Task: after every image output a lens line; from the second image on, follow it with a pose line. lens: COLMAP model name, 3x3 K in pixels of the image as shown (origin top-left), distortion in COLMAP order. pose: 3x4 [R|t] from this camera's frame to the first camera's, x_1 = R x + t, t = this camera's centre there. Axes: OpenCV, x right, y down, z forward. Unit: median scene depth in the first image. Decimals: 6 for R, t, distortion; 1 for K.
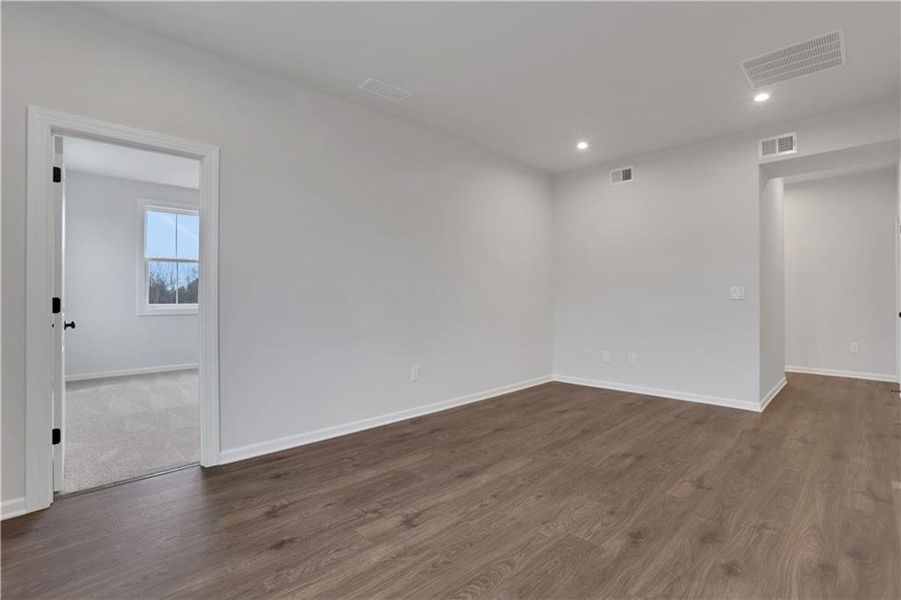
lens RADIAL K [[417.9, 0, 450.6], [0, 417.9, 297.6], [0, 0, 1]] dist [-0.050193, 0.019909]
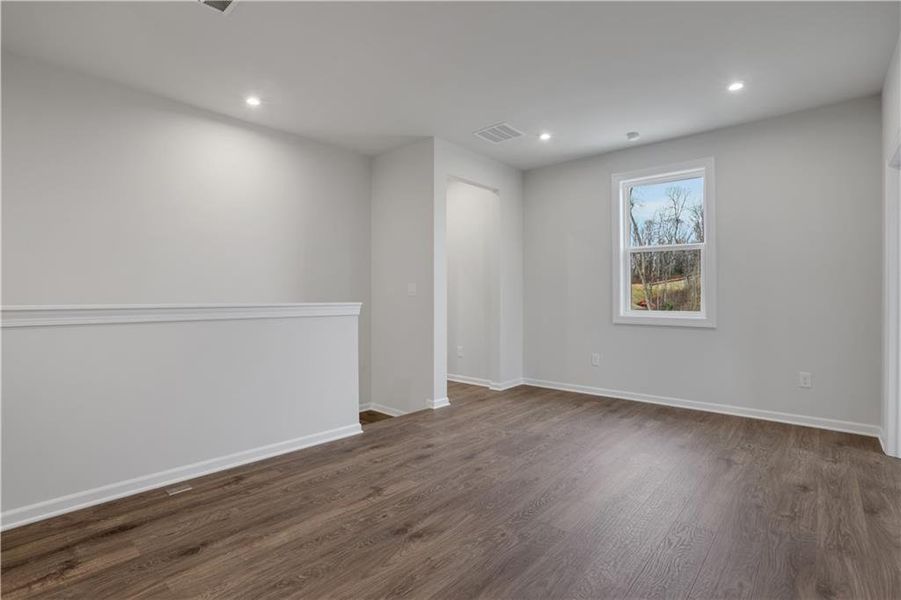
lens RADIAL K [[417.9, 0, 450.6], [0, 417.9, 297.6], [0, 0, 1]] dist [-0.050193, 0.019909]
pose [[-0.997421, -0.002124, -0.071735, 0.483409], [-0.002525, 0.999982, 0.005507, -0.015009], [0.071722, 0.005674, -0.997409, 1.921584]]
